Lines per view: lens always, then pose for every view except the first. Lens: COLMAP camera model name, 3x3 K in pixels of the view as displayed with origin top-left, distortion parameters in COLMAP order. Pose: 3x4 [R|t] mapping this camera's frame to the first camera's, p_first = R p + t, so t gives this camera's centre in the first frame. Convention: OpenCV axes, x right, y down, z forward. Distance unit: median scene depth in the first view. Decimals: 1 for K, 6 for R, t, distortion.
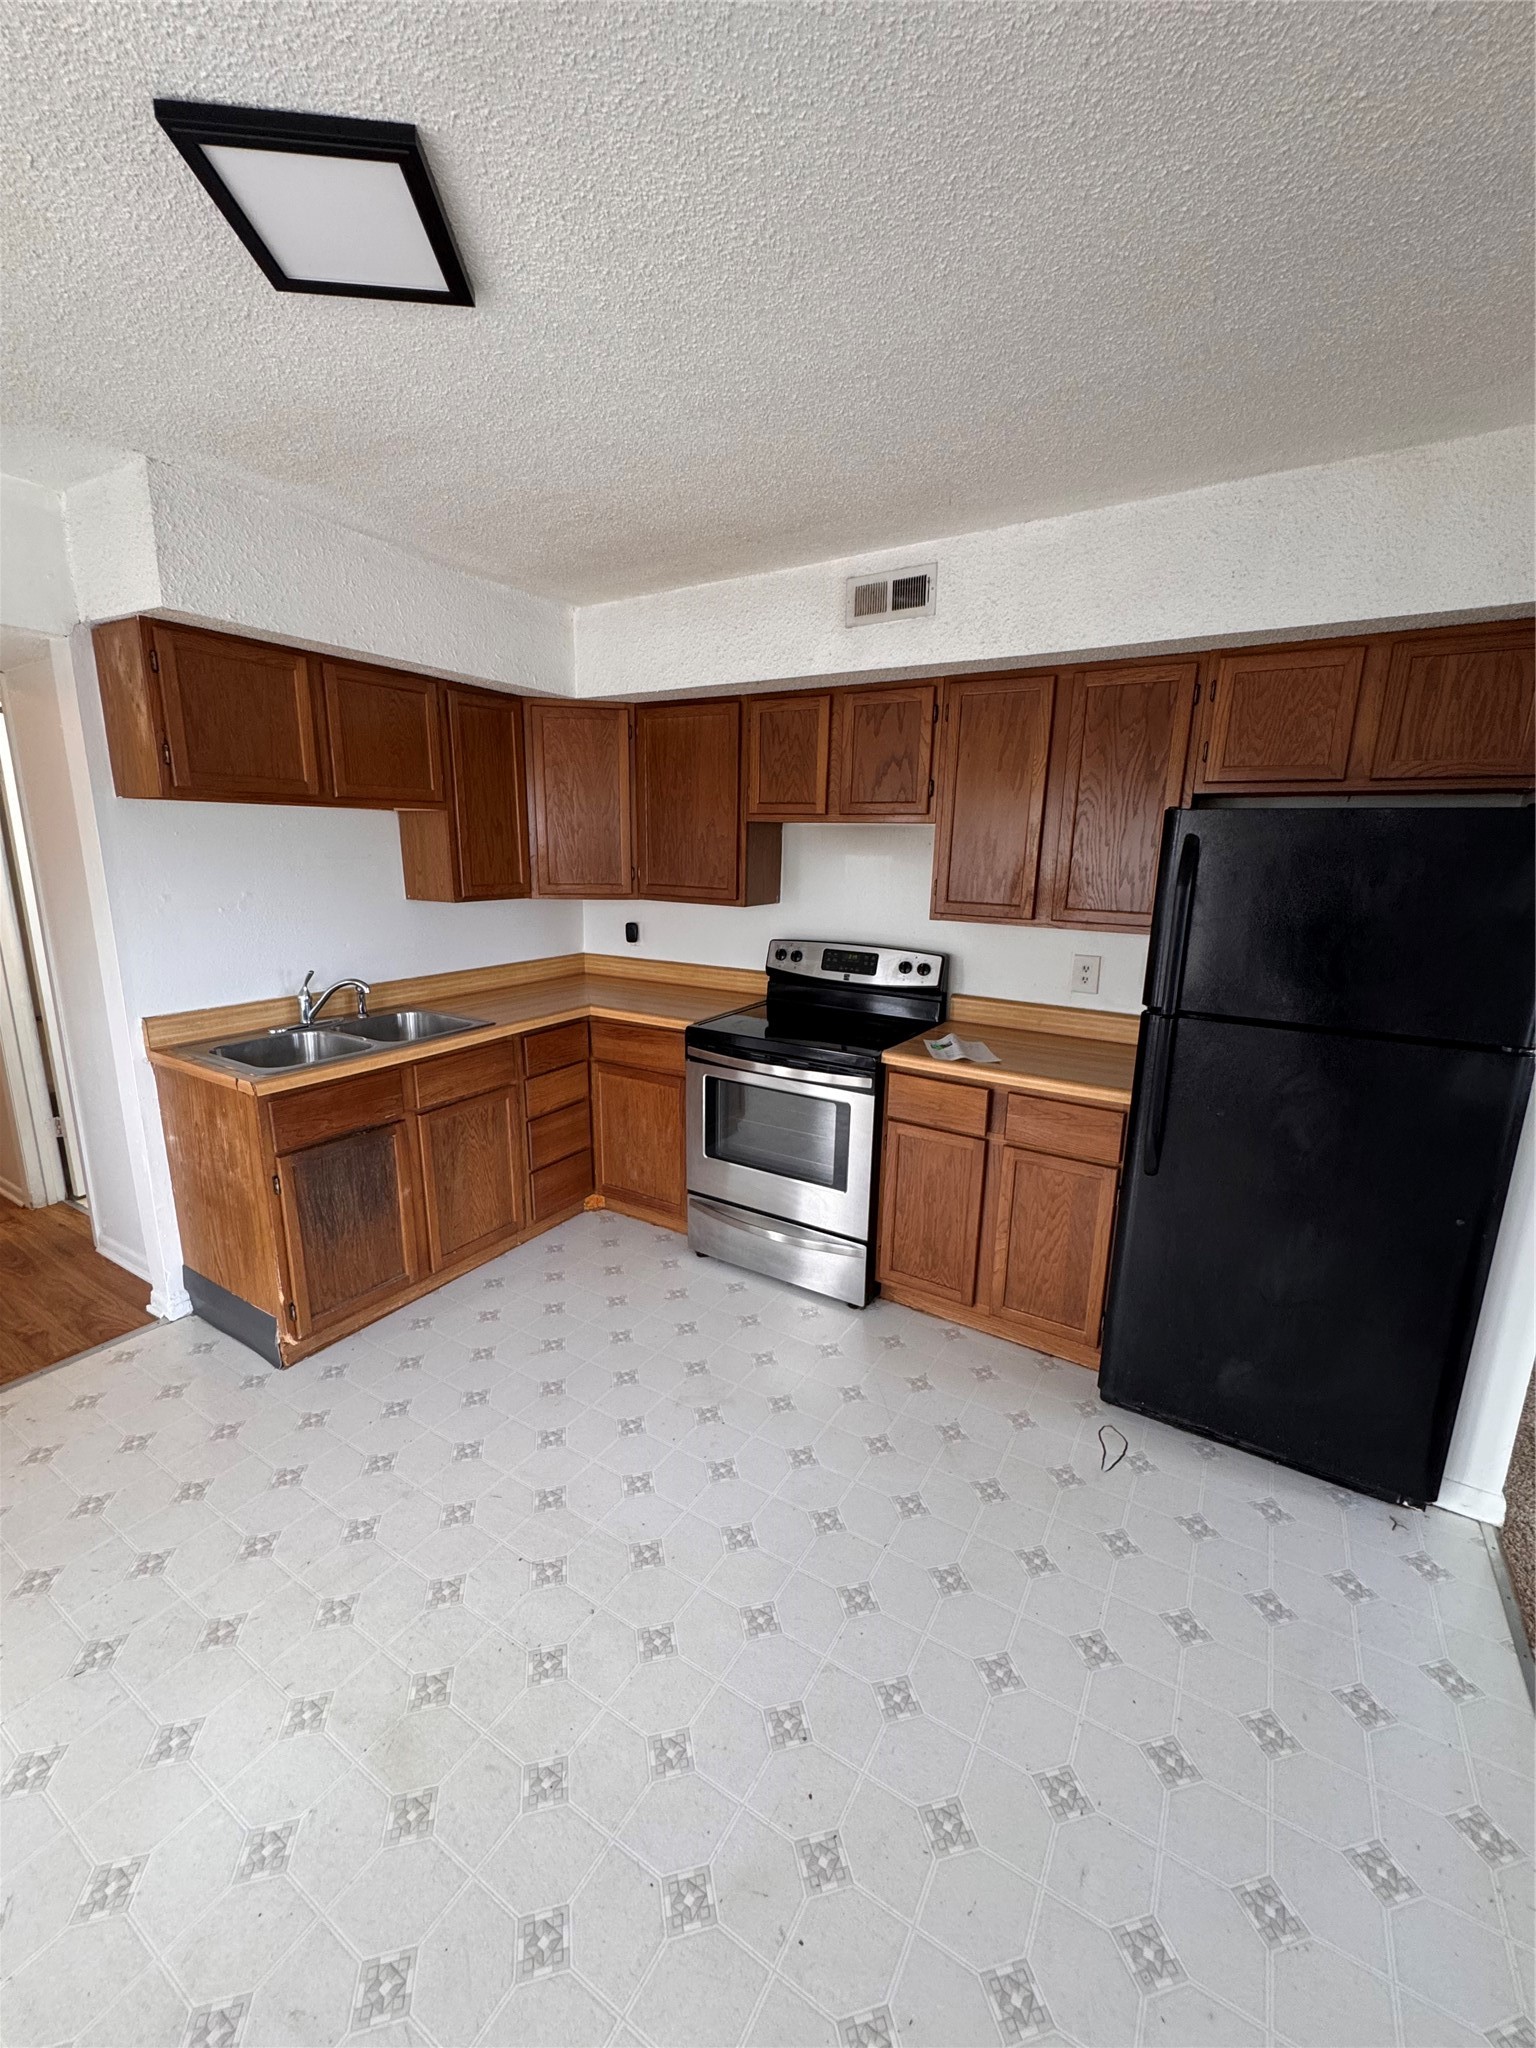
lens RADIAL K [[821.9, 0, 764.8], [0, 821.9, 1026.0], [0, 0, 1]] dist [-0.000085, 0.000014]
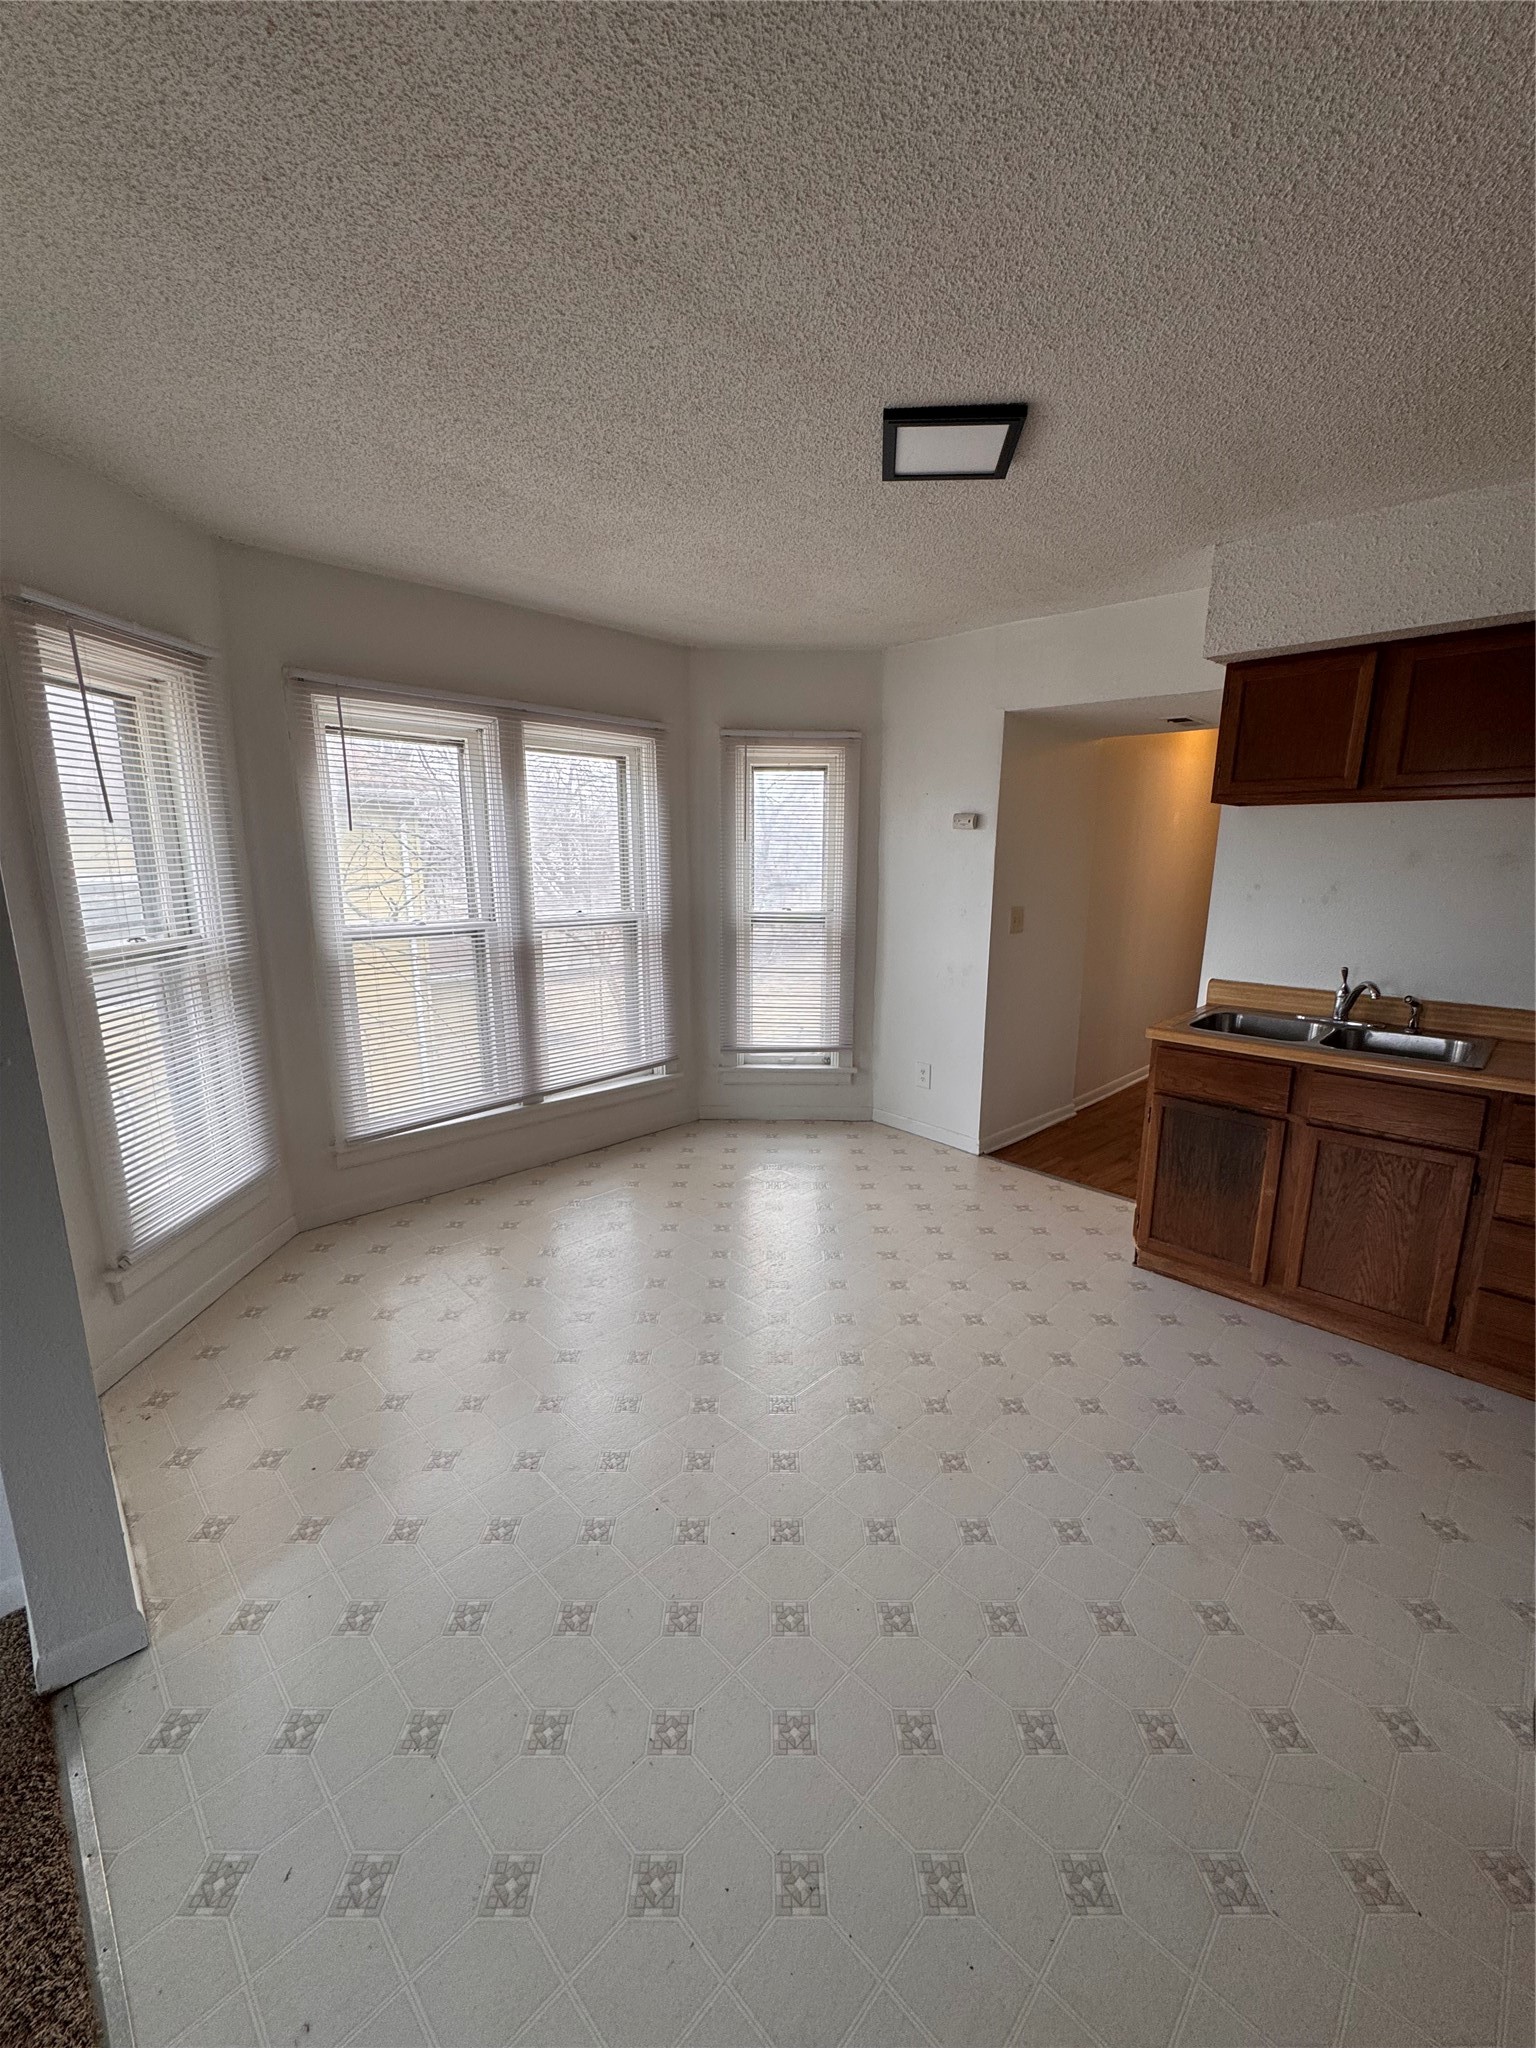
lens RADIAL K [[821.9, 0, 767.6], [0, 821.9, 1023.0], [0, 0, 1]] dist [-0.000085, 0.000014]
pose [[-0.229490, 0.177356, -0.957016, 0.621368], [-0.225490, 0.946819, 0.229539, -0.080107], [0.946831, 0.268475, -0.177293, 0.573132]]
